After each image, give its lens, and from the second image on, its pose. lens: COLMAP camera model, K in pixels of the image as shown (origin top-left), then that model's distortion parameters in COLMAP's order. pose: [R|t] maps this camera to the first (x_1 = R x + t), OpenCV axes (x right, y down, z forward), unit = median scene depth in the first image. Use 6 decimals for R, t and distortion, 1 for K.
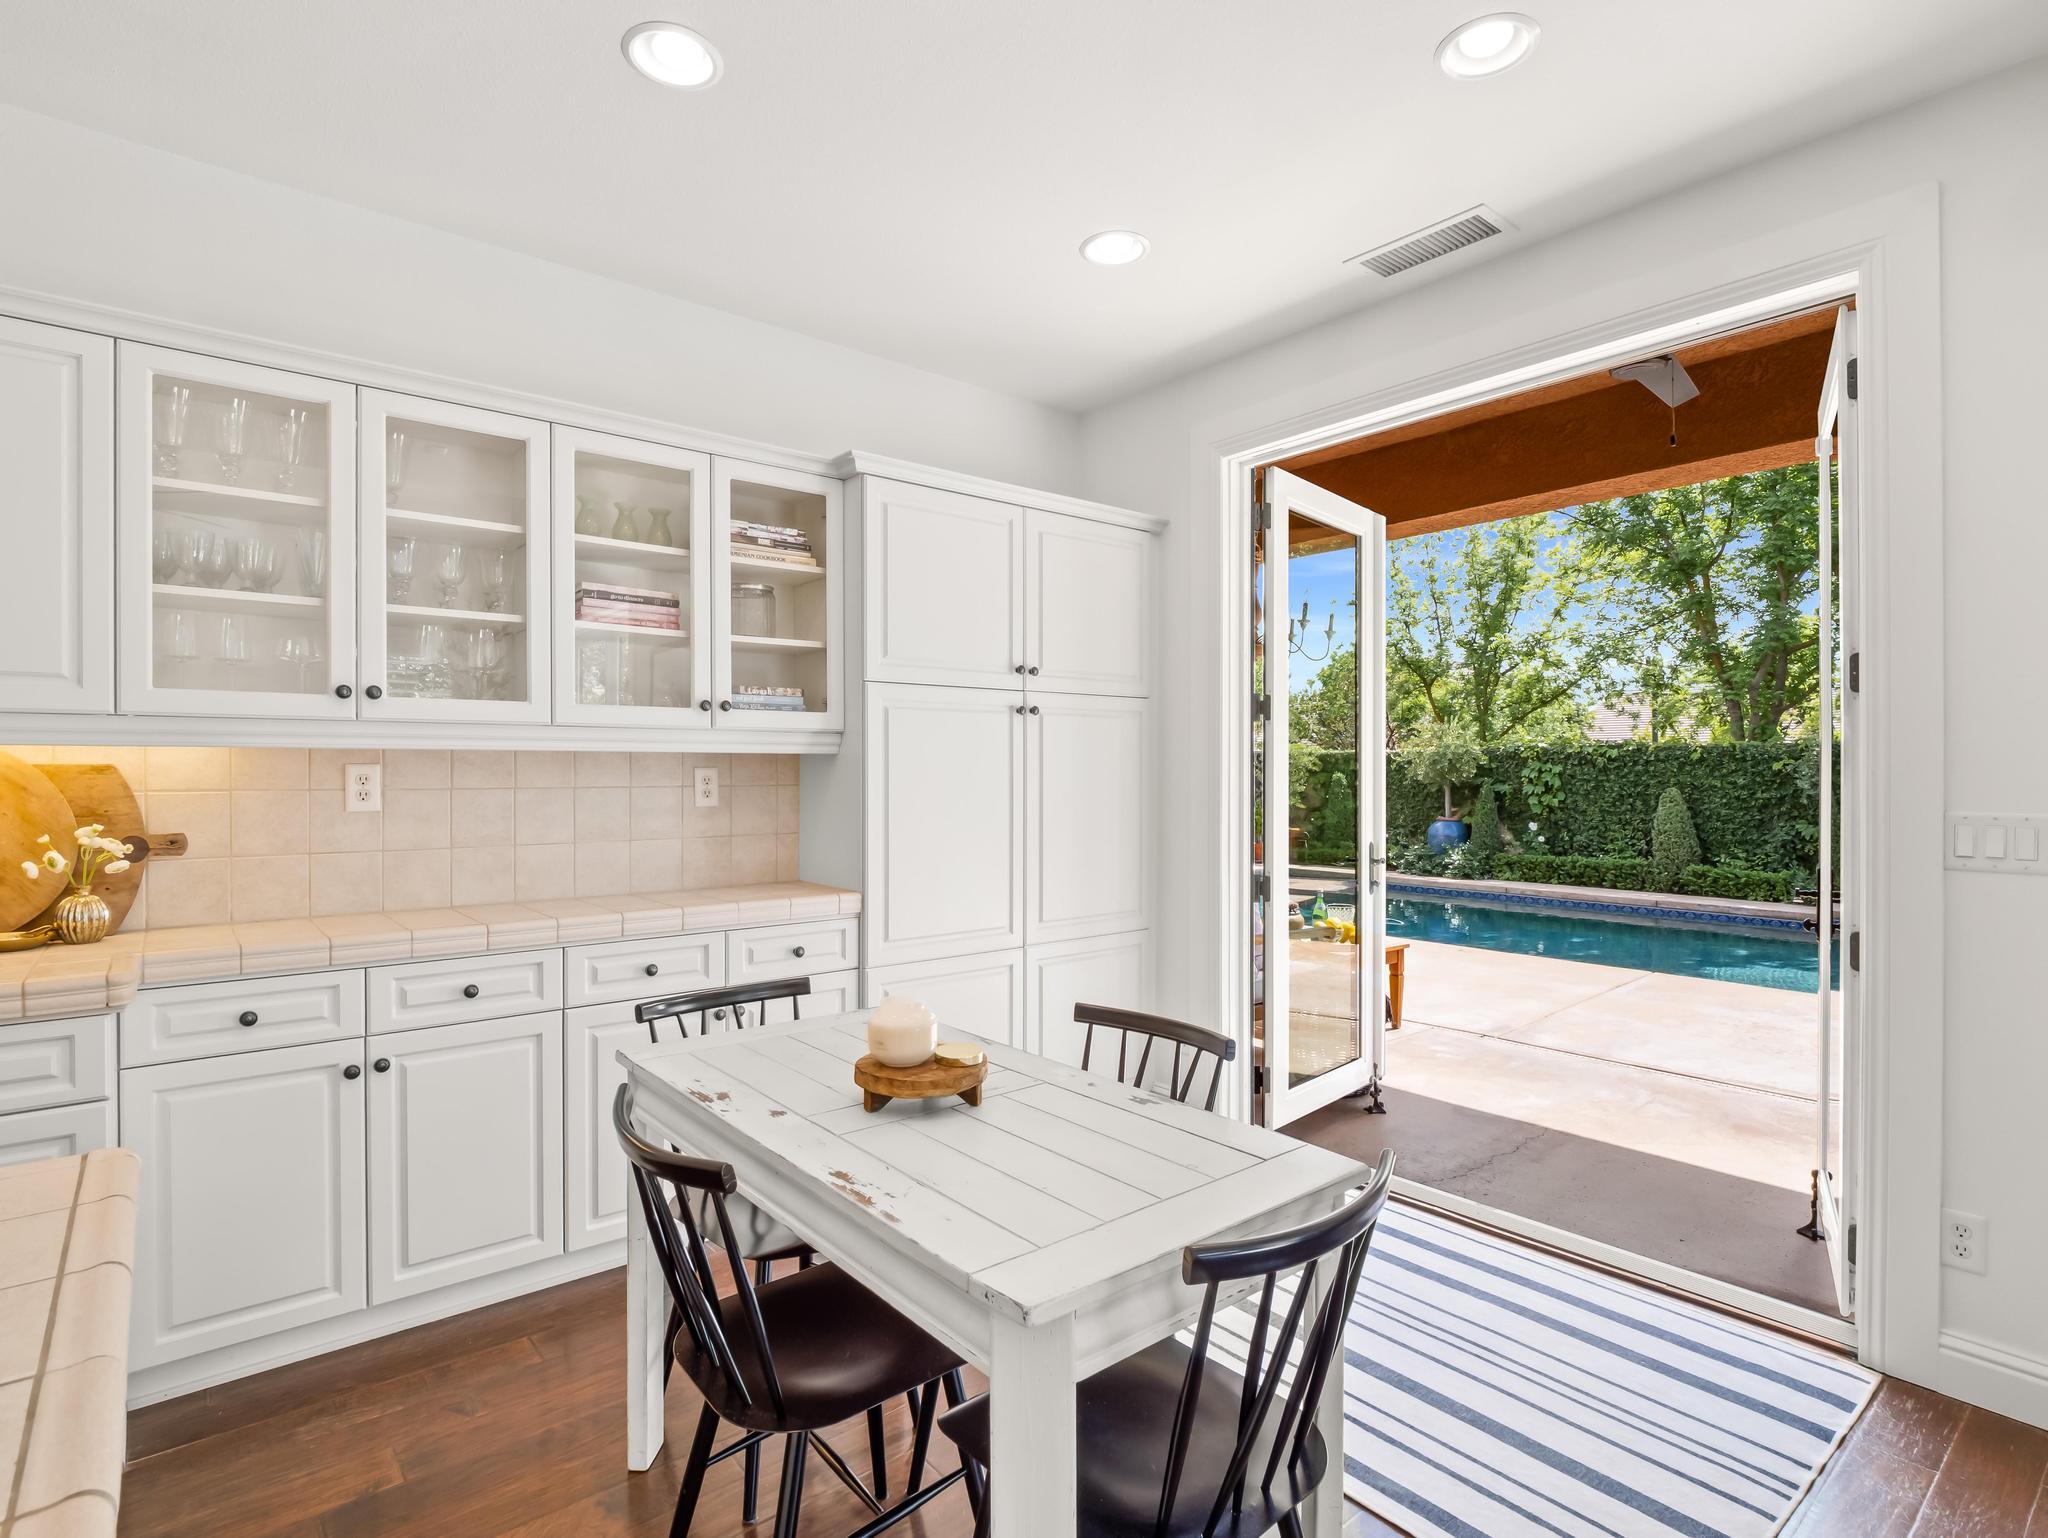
lens RADIAL K [[1046.9, 0, 1020.3], [0, 1046.9, 774.1], [0, 0, 1]] dist [-0.001595, -0.000543]
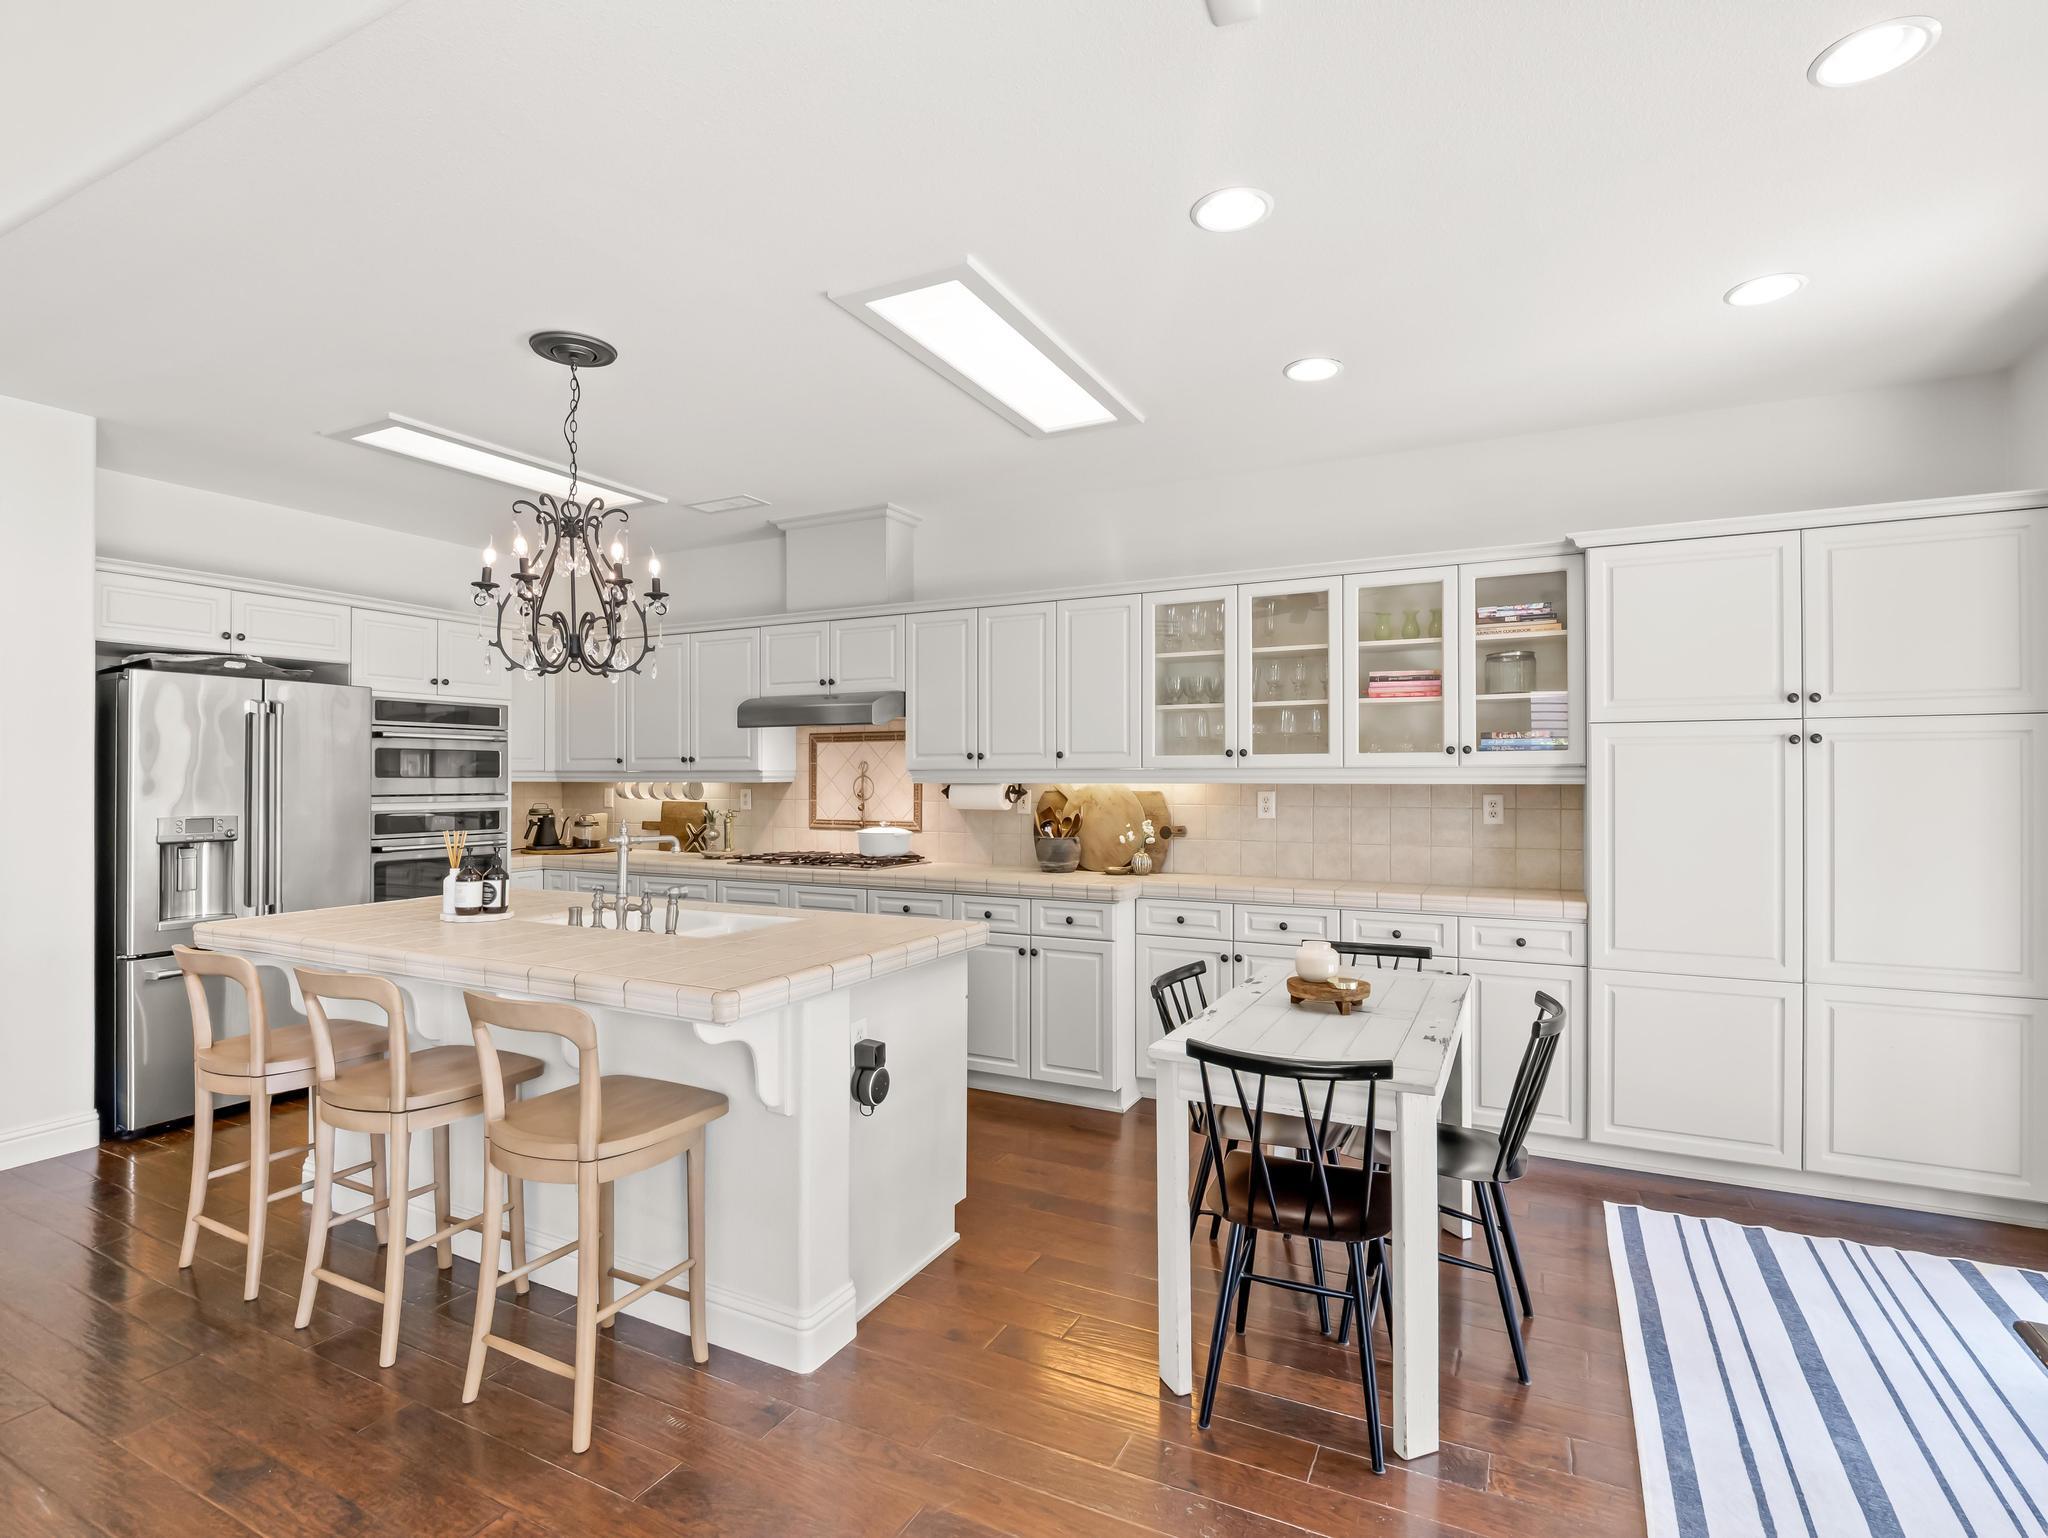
lens RADIAL K [[1046.9, 0, 1012.4], [0, 1046.9, 770.9], [0, 0, 1]] dist [-0.001595, -0.000543]
pose [[0.401395, -0.006653, -0.915881, 0.722772], [-0.003735, 0.999953, -0.008900, -0.023909], [0.915897, 0.006993, 0.401352, -0.073741]]
